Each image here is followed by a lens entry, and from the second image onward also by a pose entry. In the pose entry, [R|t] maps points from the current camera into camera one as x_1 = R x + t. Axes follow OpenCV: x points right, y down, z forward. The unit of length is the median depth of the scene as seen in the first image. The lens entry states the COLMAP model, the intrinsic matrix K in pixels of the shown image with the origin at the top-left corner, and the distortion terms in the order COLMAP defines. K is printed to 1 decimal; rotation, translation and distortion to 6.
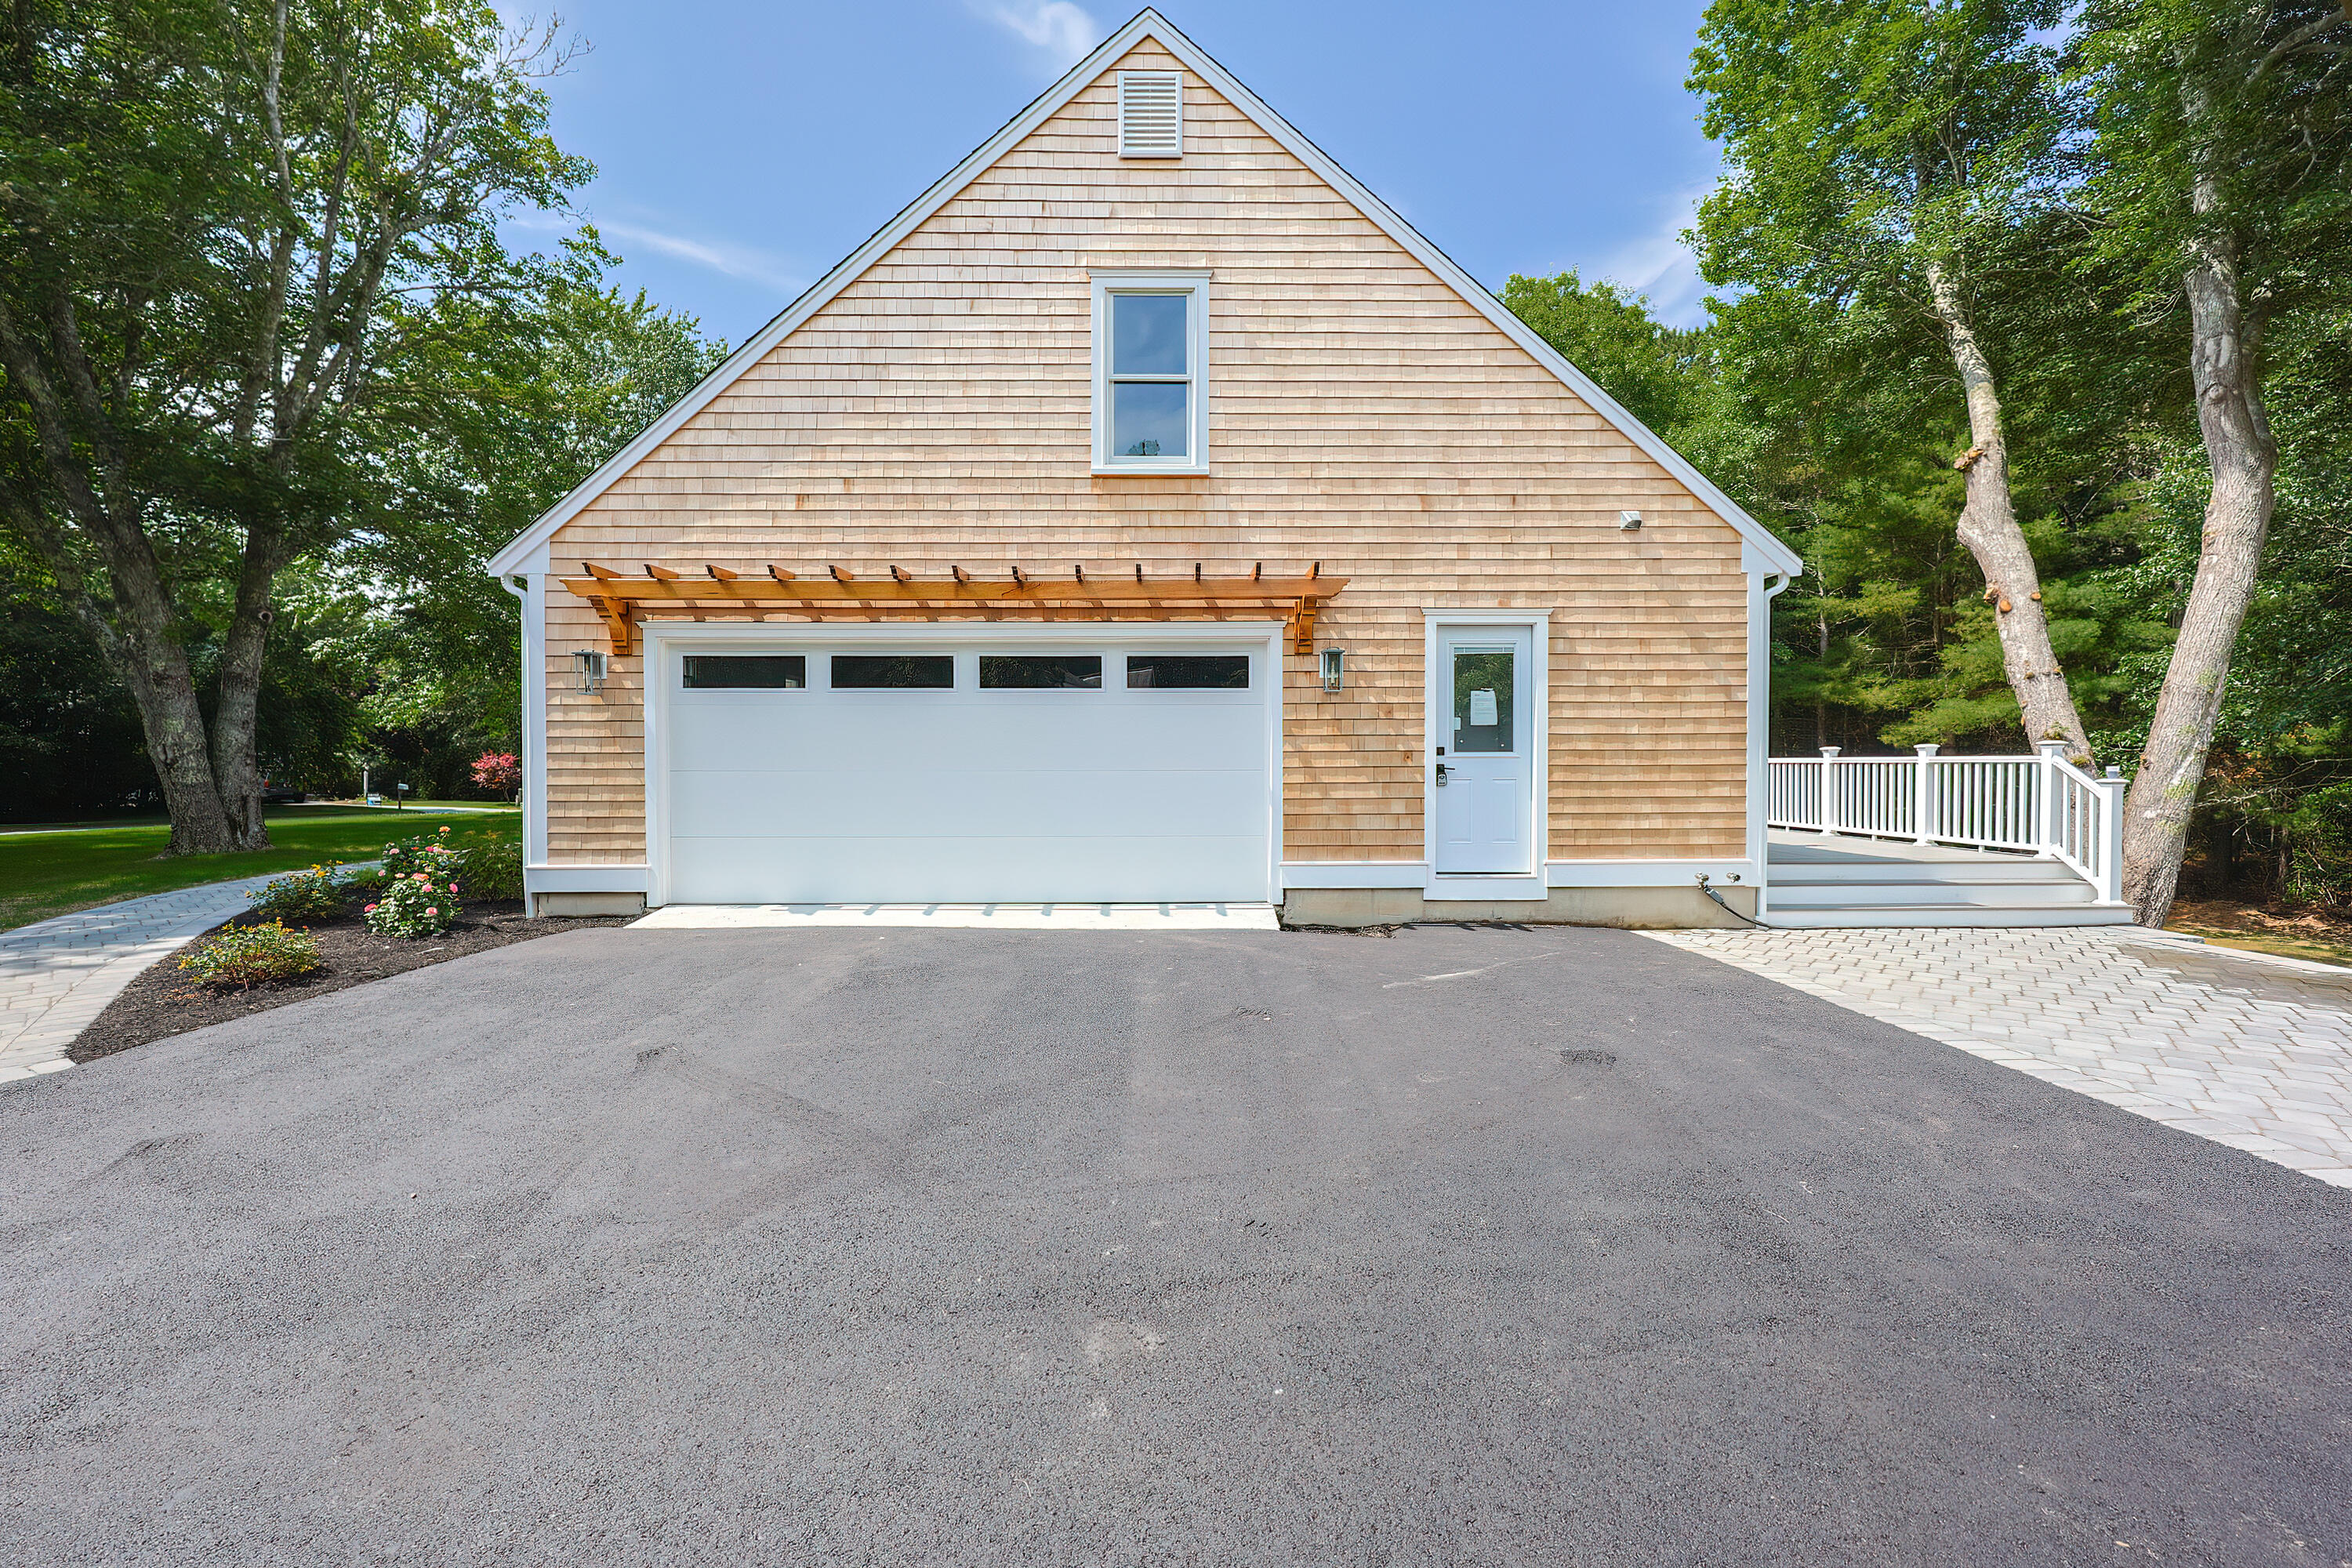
lens RADIAL K [[984.2, 0, 1172.1], [0, 984.2, 779.5], [0, 0, 1]] dist [-0.003907, 0.000623]
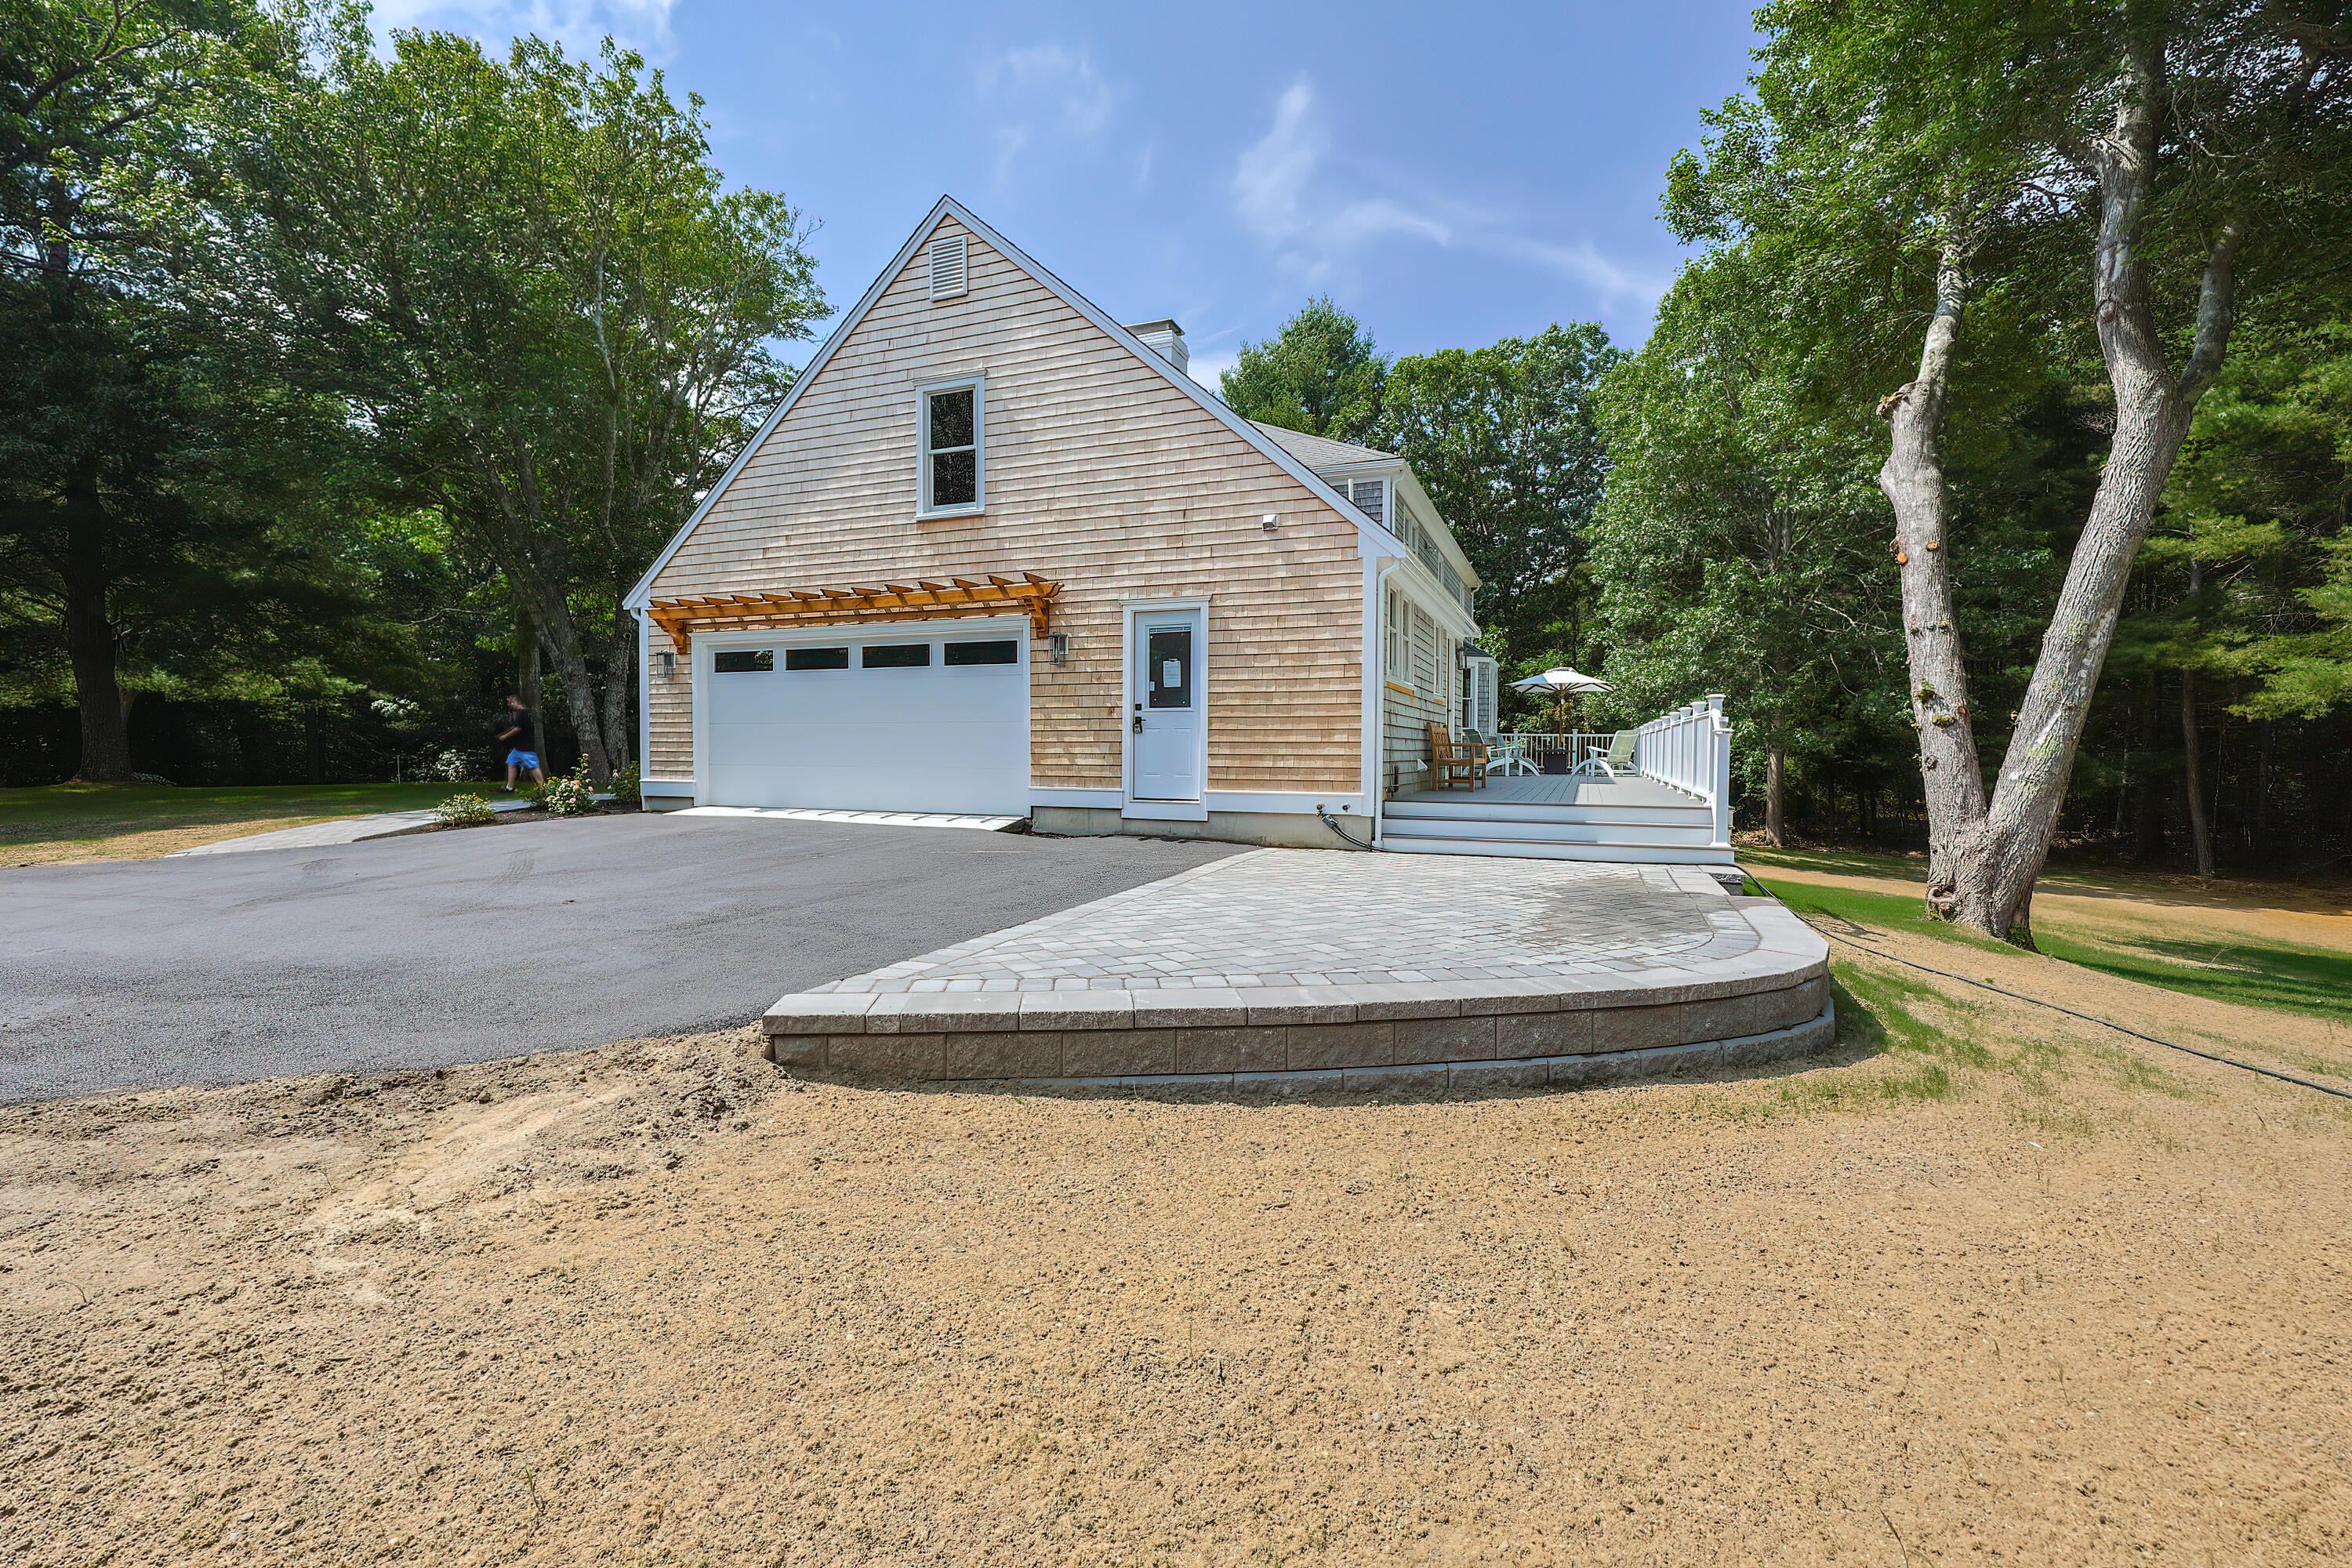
lens RADIAL K [[984.2, 0, 1183.2], [0, 984.2, 779.0], [0, 0, 1]] dist [-0.003907, 0.000623]
pose [[0.926037, 0.018487, -0.376980, 0.841333], [-0.013937, 0.999793, 0.014793, 0.048327], [0.377175, -0.008445, 0.926103, -0.212906]]
